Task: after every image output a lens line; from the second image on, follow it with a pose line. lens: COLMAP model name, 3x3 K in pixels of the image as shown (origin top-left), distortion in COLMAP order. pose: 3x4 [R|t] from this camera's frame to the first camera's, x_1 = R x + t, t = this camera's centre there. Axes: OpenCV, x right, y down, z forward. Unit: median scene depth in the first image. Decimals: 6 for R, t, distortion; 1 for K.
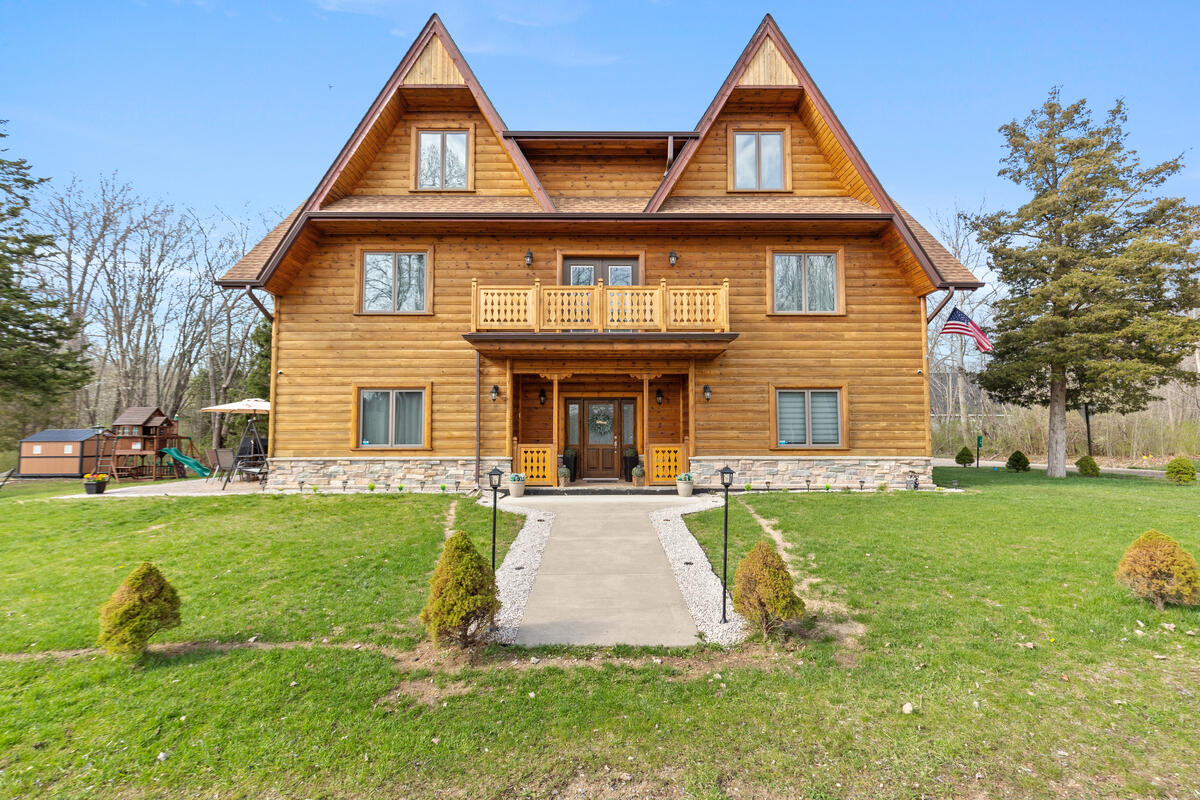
lens RADIAL K [[528.2, 0, 600.0], [0, 528.2, 400.0], [0, 0, 1]] dist [0.001311, 0.000107]
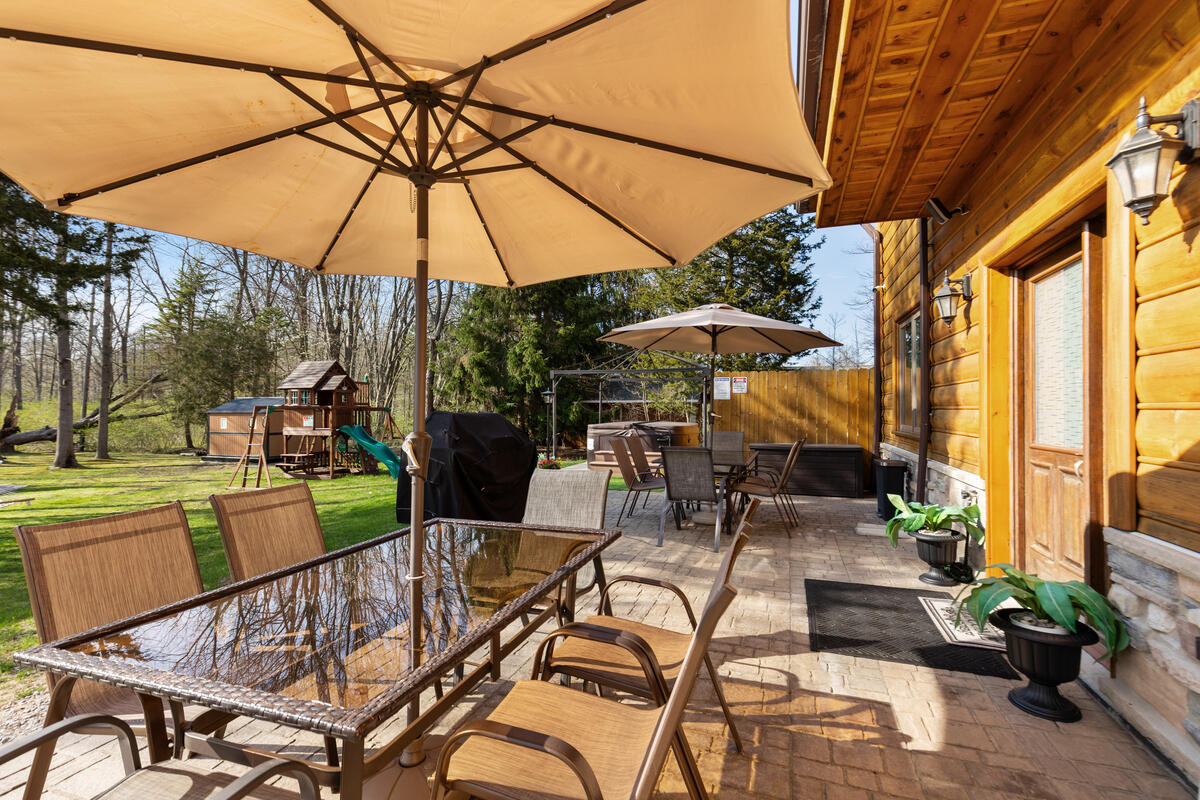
lens RADIAL K [[528.2, 0, 600.0], [0, 528.2, 400.0], [0, 0, 1]] dist [0.001311, 0.000107]
pose [[0.941076, -0.001547, -0.338191, -0.304334], [0.019615, 0.998556, 0.050016, 0.032615], [0.337626, -0.053702, 0.939747, 0.474756]]
